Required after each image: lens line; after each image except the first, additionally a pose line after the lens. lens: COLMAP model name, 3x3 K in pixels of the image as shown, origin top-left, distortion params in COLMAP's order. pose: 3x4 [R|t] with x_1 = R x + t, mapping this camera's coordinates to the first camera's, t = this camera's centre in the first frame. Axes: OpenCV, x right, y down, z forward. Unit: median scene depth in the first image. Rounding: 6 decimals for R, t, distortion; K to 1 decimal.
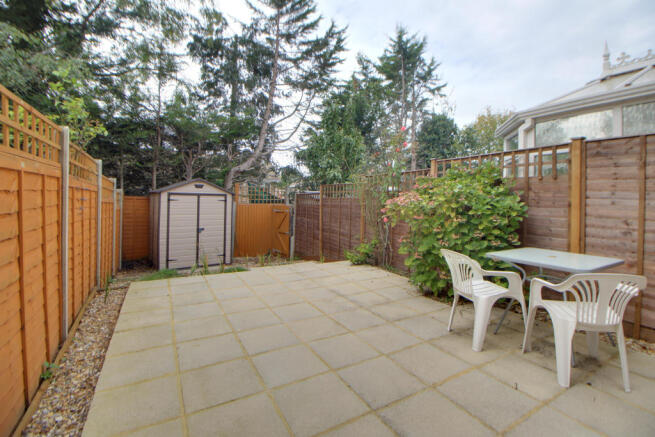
lens RADIAL K [[301.0, 0, 337.3], [0, 301.0, 200.0], [0, 0, 1]] dist [0.001282, -0.017631]
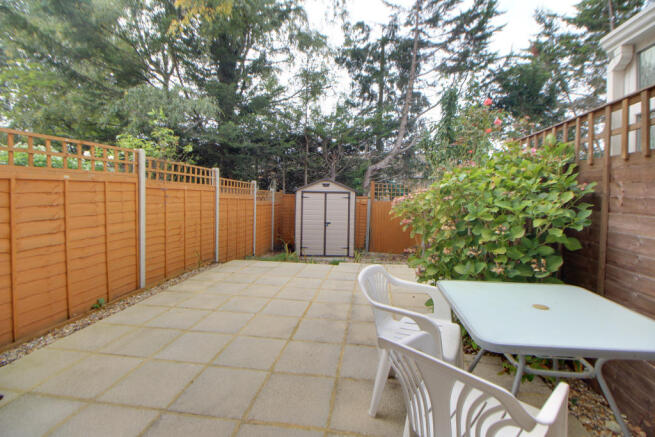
lens RADIAL K [[301.0, 0, 337.3], [0, 301.0, 200.0], [0, 0, 1]] dist [0.001282, -0.017631]
pose [[0.792725, 0.007583, -0.609532, 0.248755], [-0.001499, 0.999944, 0.010490, -0.001108], [0.609577, -0.007402, 0.792692, 0.121352]]
